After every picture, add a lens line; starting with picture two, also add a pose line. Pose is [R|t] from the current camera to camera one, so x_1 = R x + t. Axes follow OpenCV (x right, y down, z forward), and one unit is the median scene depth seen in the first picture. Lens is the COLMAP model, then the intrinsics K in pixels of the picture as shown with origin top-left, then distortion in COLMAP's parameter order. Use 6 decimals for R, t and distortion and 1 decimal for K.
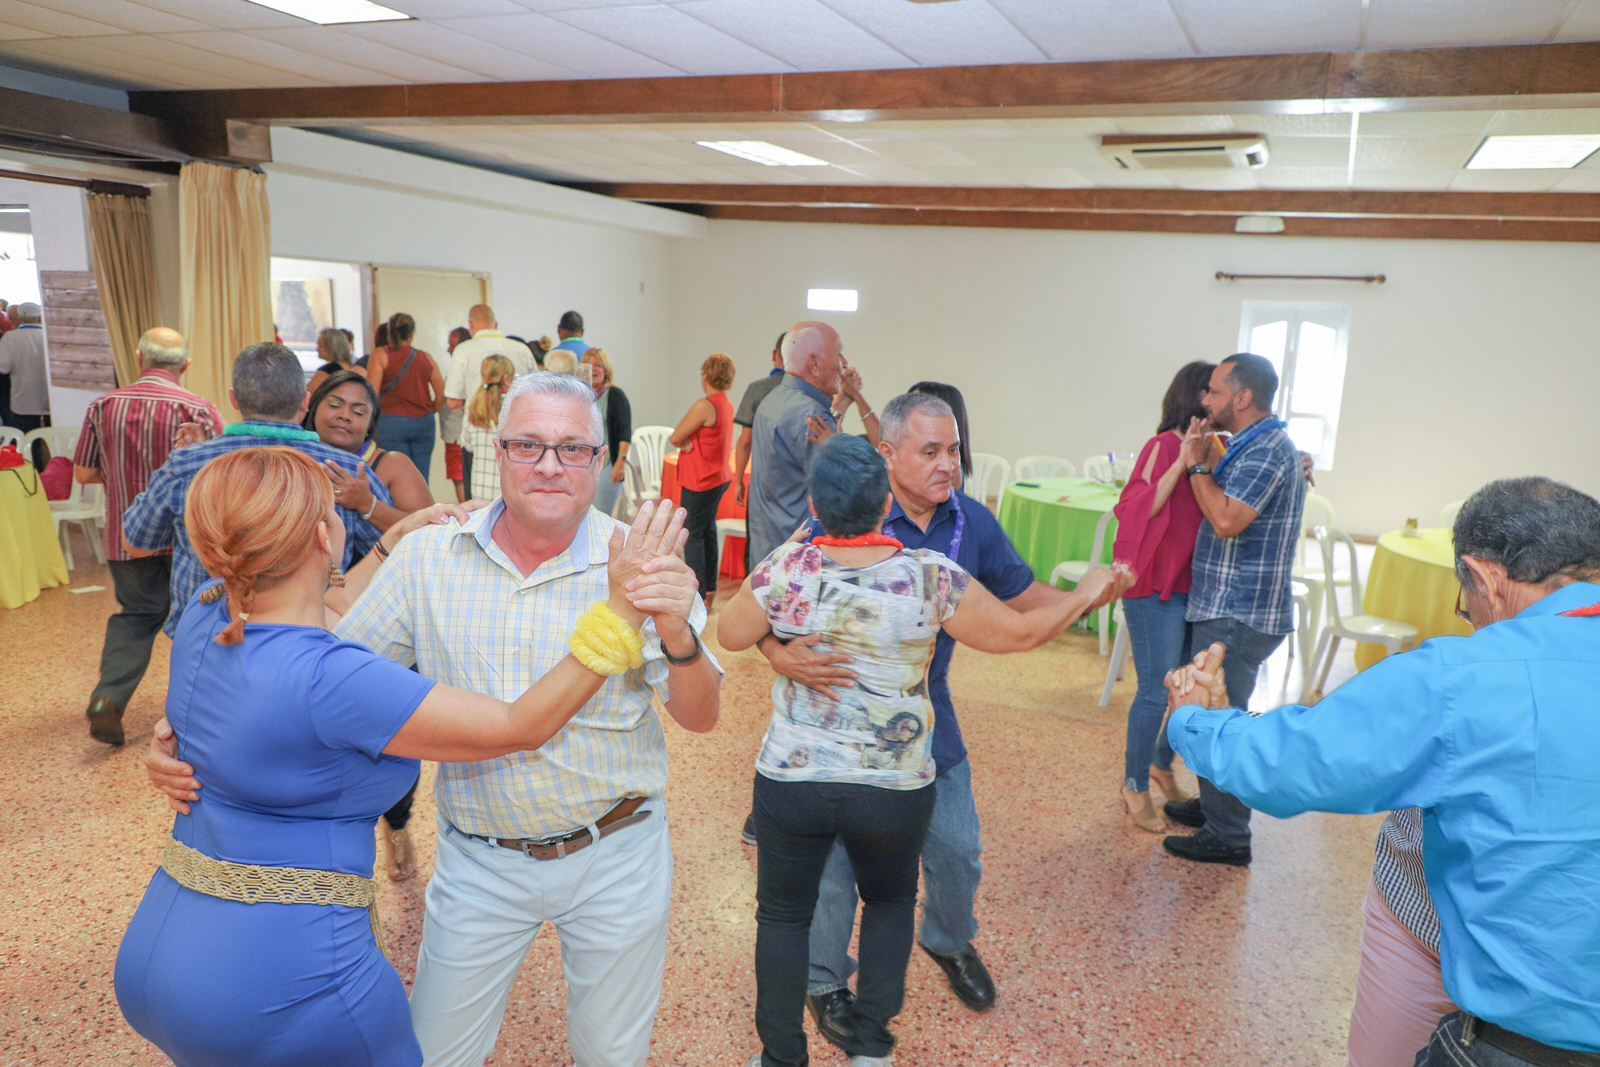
lens RADIAL K [[1129.4, 0, 809.9], [0, 1129.4, 546.0], [0, 0, 1]] dist [0.019293, 0.003103]
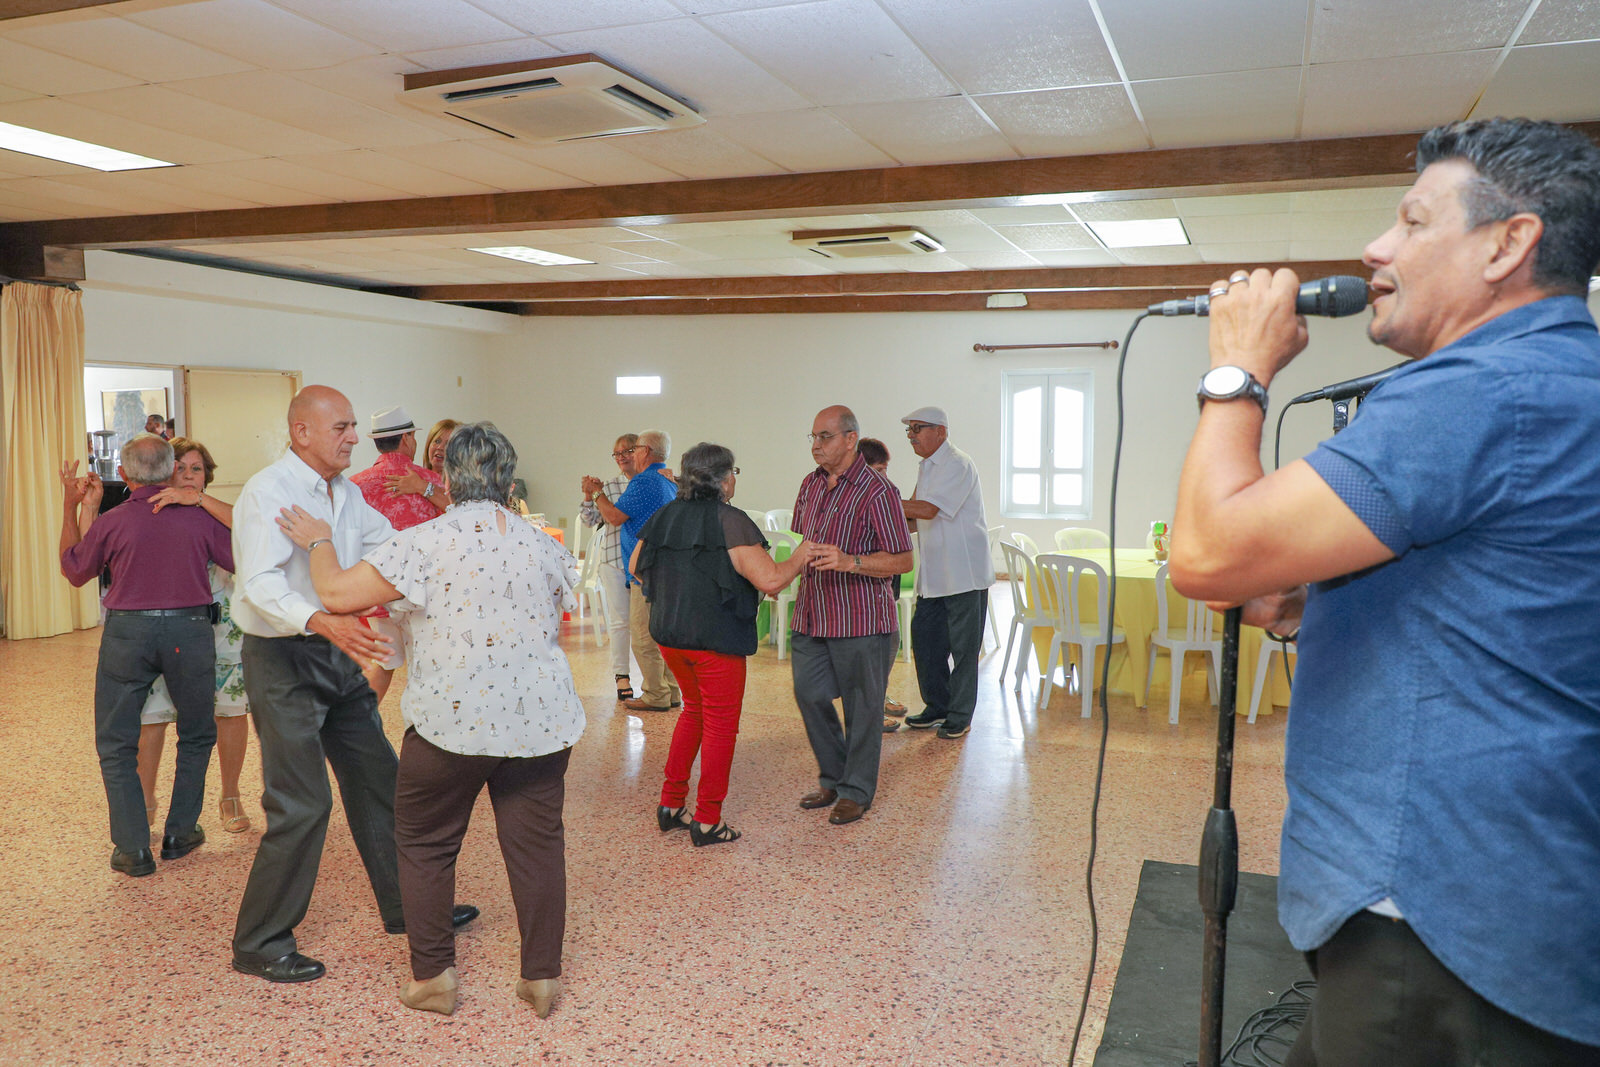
lens RADIAL K [[1242.5, 0, 752.5], [0, 1242.5, 503.5], [0, 0, 1]] dist [0.035538, 0.002789]
pose [[0.999001, -0.042224, 0.014647, 0.164176], [0.043787, 0.990338, -0.131580, 0.077739], [-0.008949, 0.132089, 0.991197, -0.220571]]
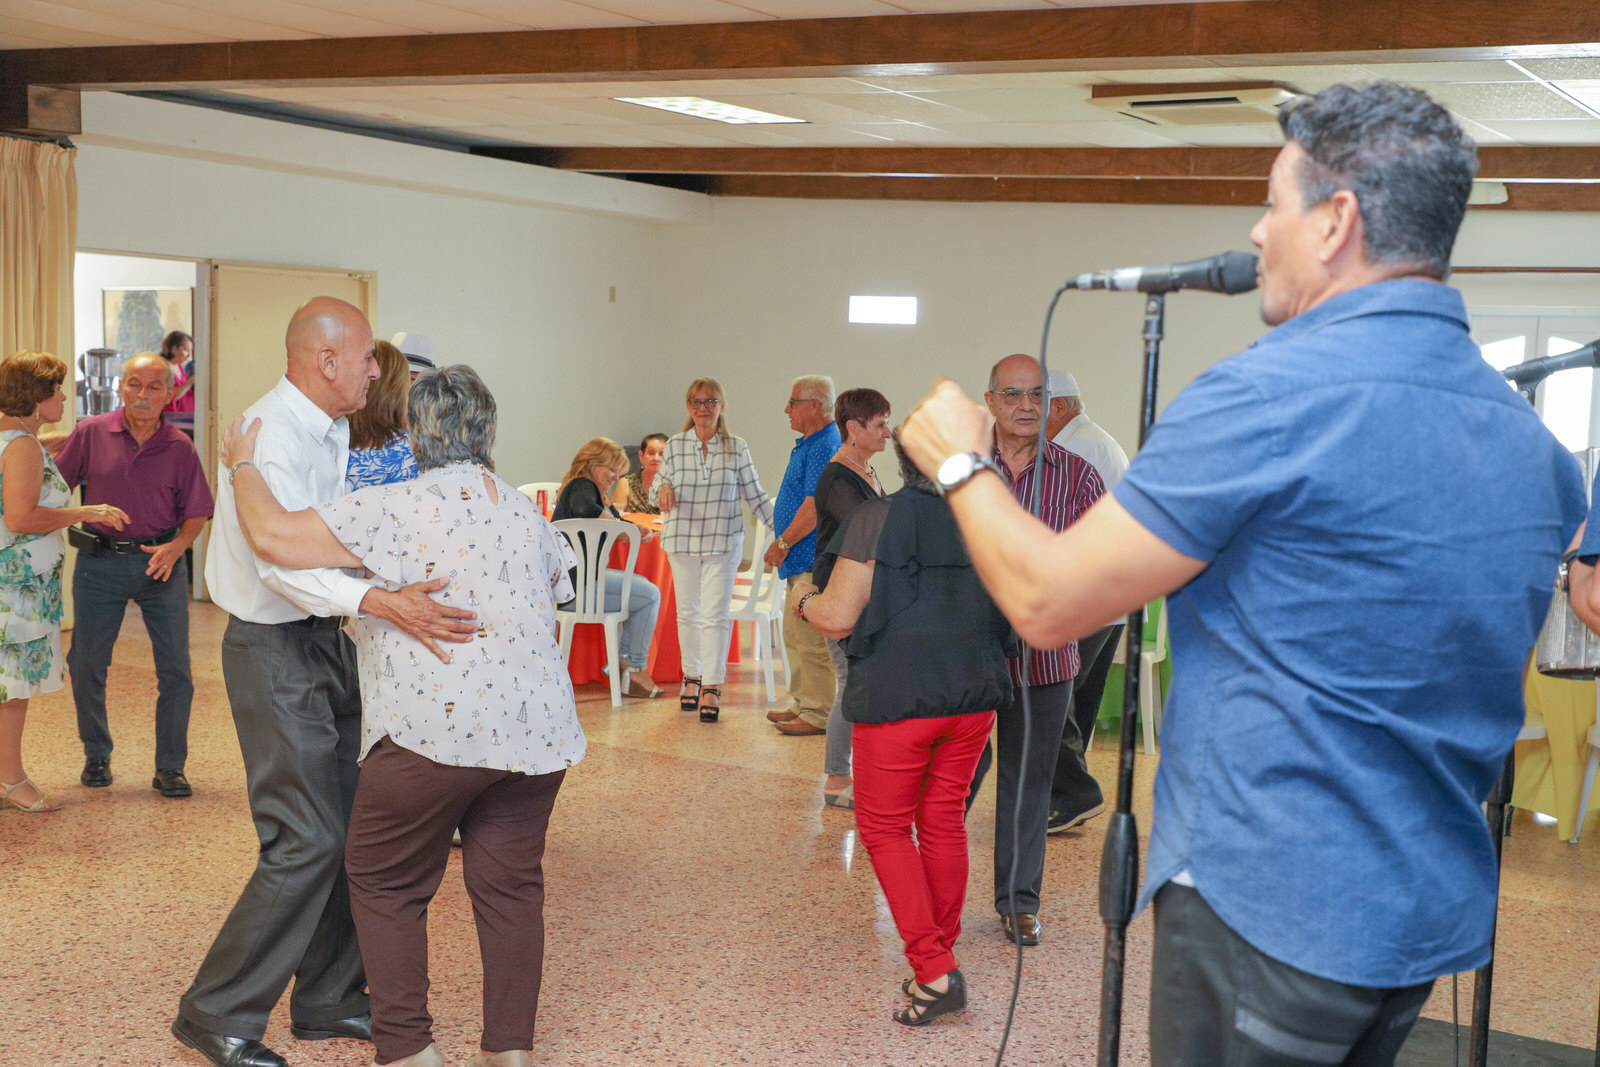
lens RADIAL K [[2090.8, 0, 810.3], [0, 2090.8, 552.7], [0, 0, 1]] dist [0.049562, 0.006862]
pose [[0.990134, 0.011311, -0.139666, 0.240417], [-0.026811, 0.993614, -0.109601, 0.101581], [0.137535, 0.112265, 0.984114, -0.347853]]
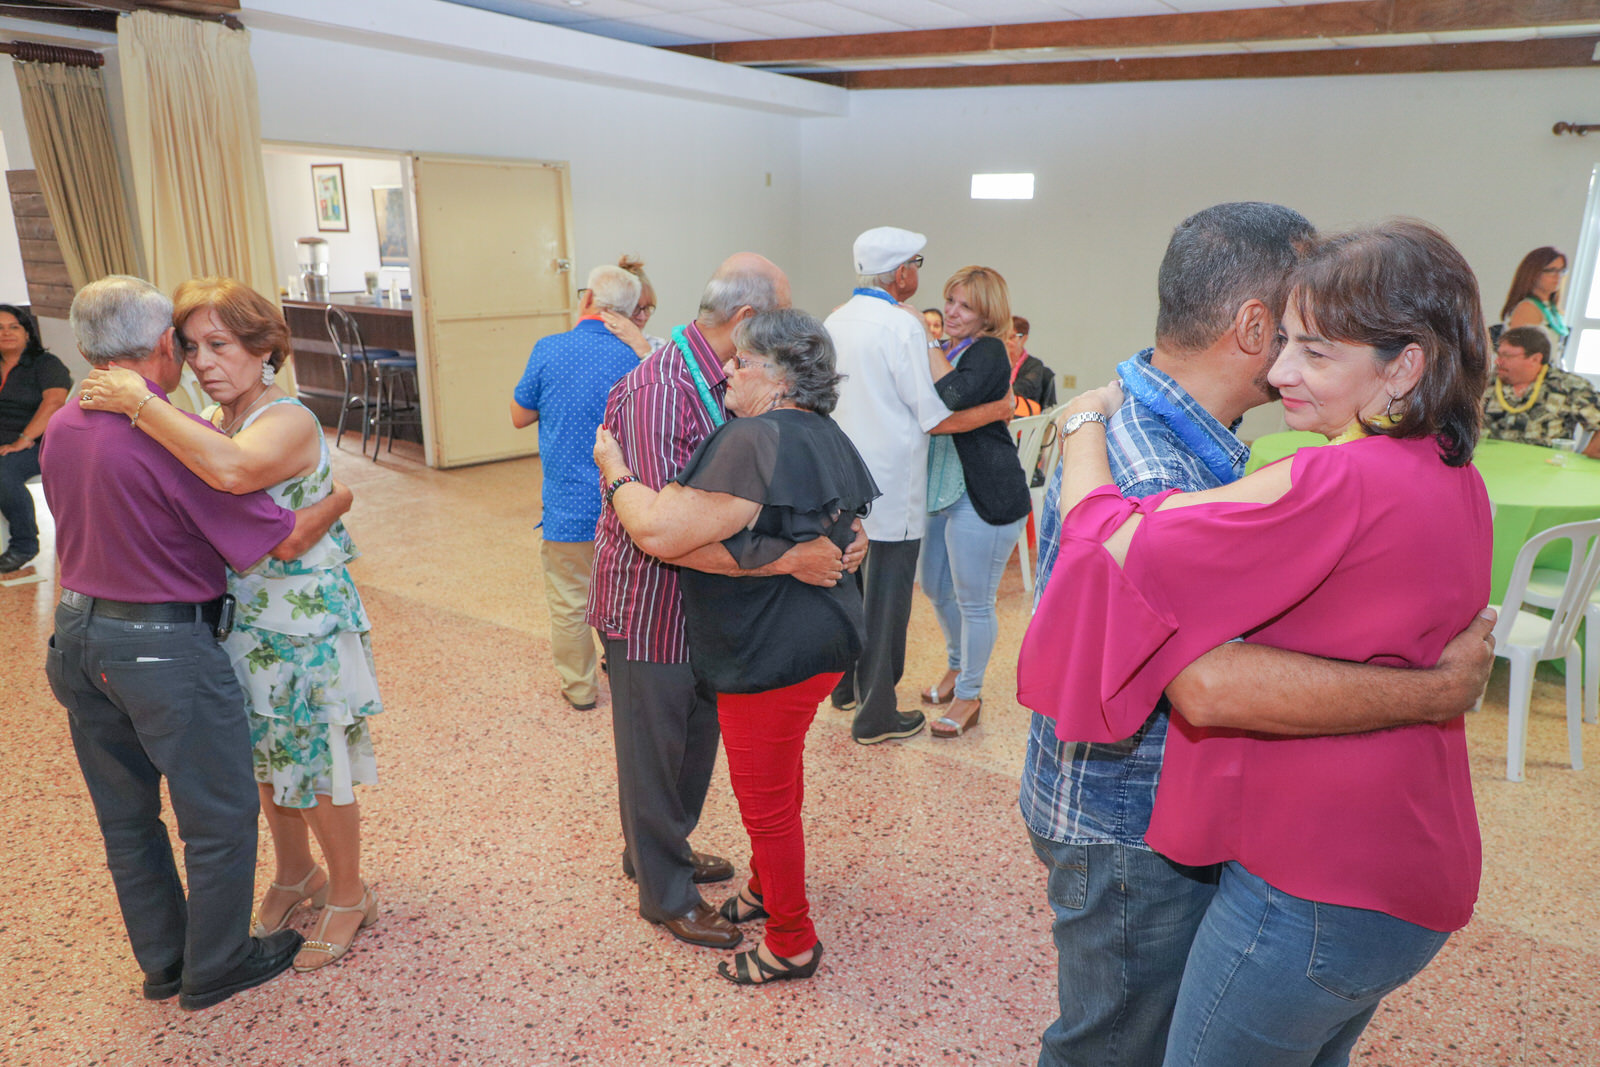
lens RADIAL K [[1093.8, 0, 803.6], [0, 1093.8, 548.0], [0, 0, 1]] dist [0.012805, 0.002852]
pose [[0.987074, 0.020400, -0.158960, 0.016463], [-0.006592, 0.996195, 0.086907, -0.047866], [0.160128, -0.084736, 0.983452, 0.309764]]
